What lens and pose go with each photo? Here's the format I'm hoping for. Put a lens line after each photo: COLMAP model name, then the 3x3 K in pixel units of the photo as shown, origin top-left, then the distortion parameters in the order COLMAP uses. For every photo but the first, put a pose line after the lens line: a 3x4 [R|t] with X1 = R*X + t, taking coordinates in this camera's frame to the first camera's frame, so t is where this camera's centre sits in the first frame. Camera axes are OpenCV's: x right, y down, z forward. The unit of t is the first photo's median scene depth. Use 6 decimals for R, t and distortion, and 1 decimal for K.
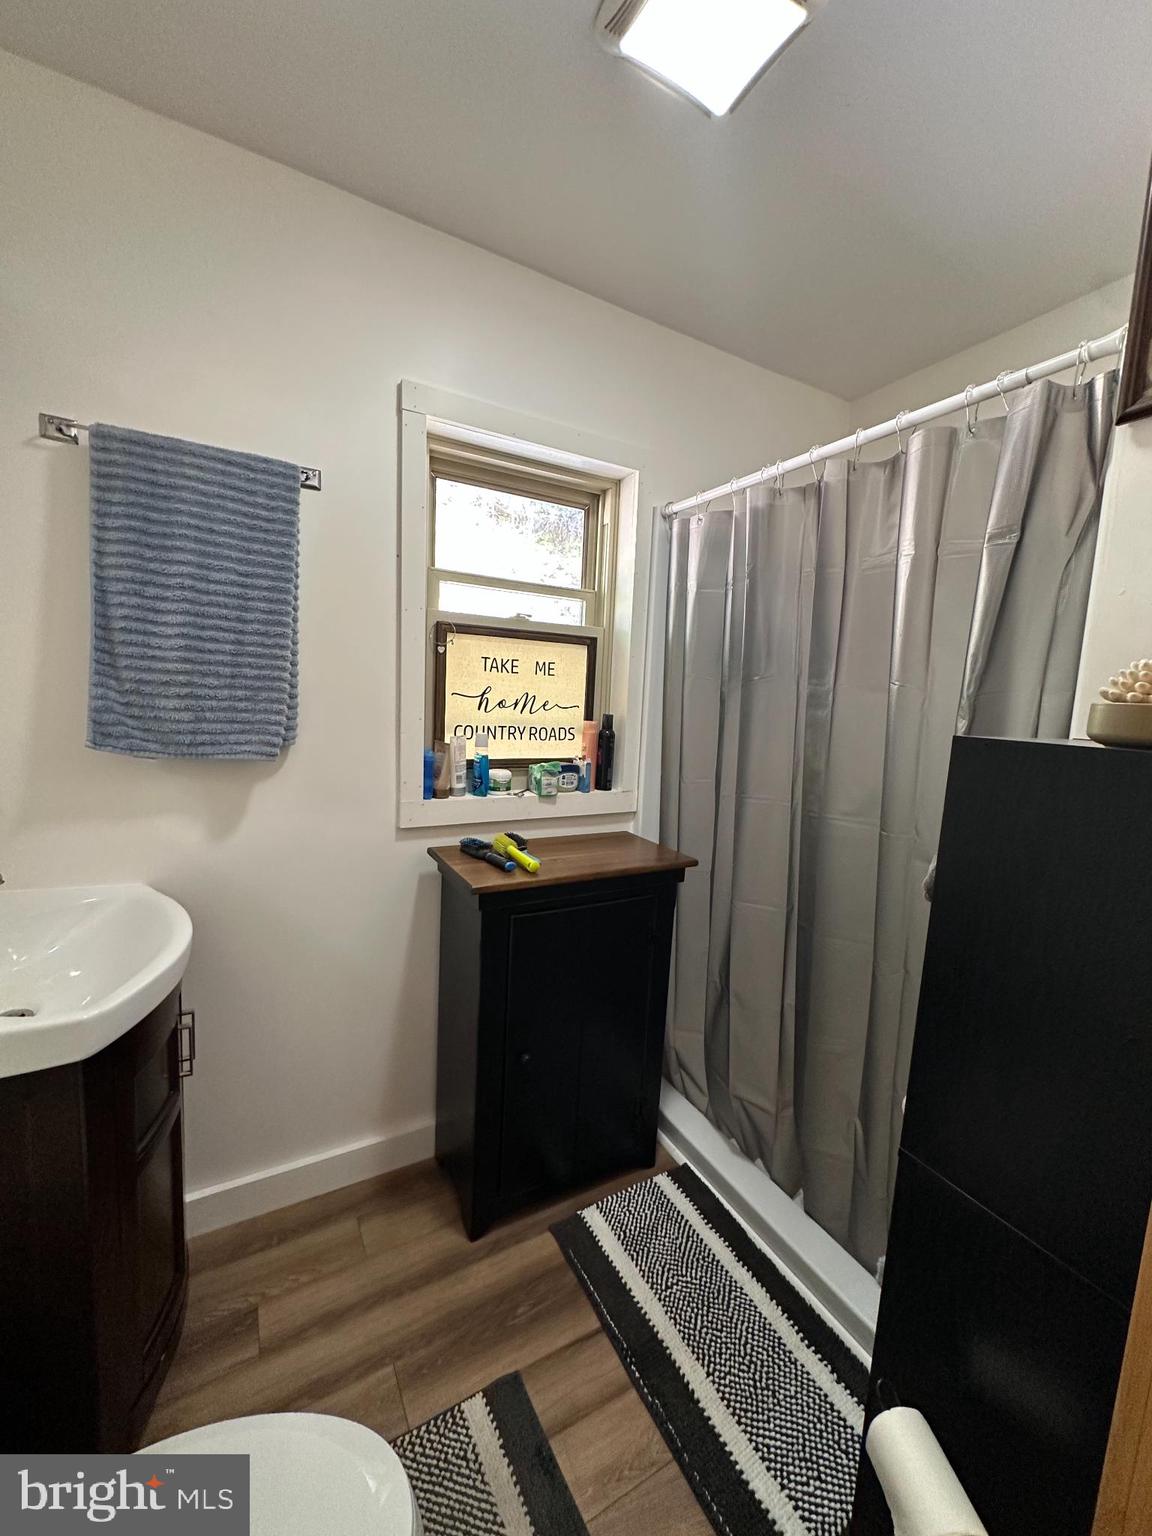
lens RADIAL K [[610.6, 0, 589.4], [0, 610.6, 768.3], [0, 0, 1]] dist [-0.000138, 0.000334]
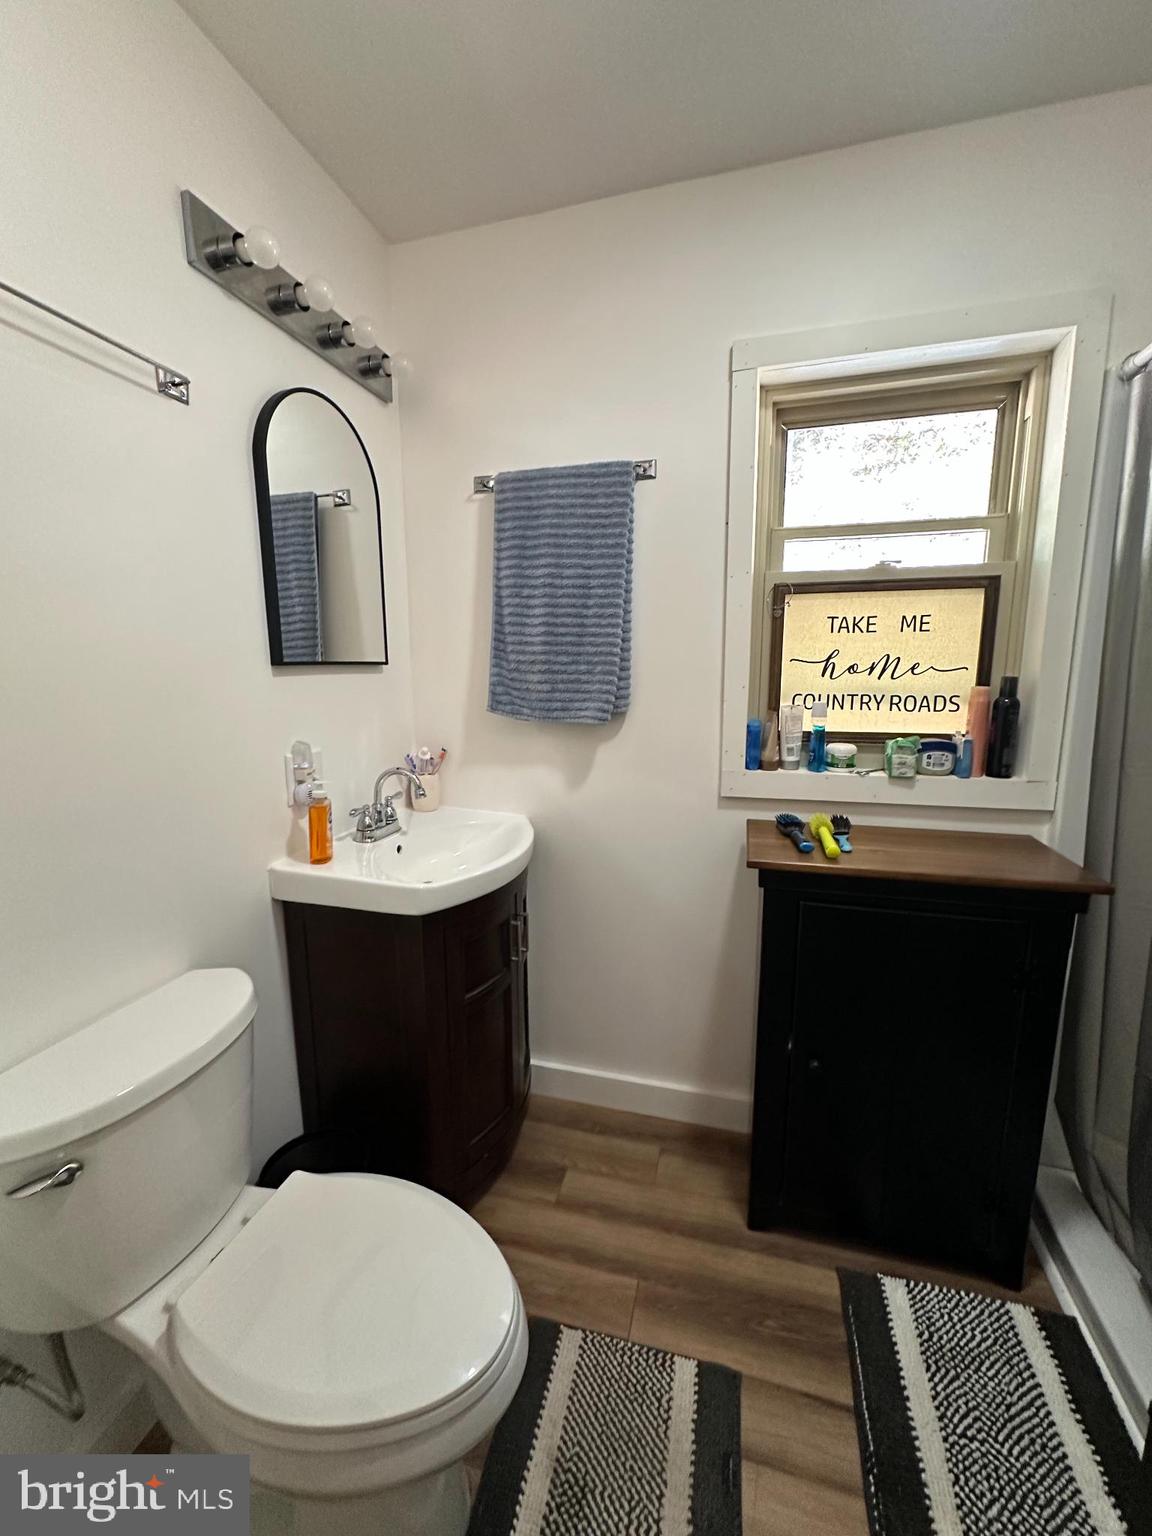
lens RADIAL K [[618.2, 0, 576.0], [0, 618.2, 768.0], [0, 0, 1]] dist [-0.001864, 0.000346]
pose [[0.703262, 0.061909, -0.708230, 0.259263], [-0.046822, 0.998072, 0.040752, 0.022576], [0.709387, 0.004502, 0.704805, 0.116388]]
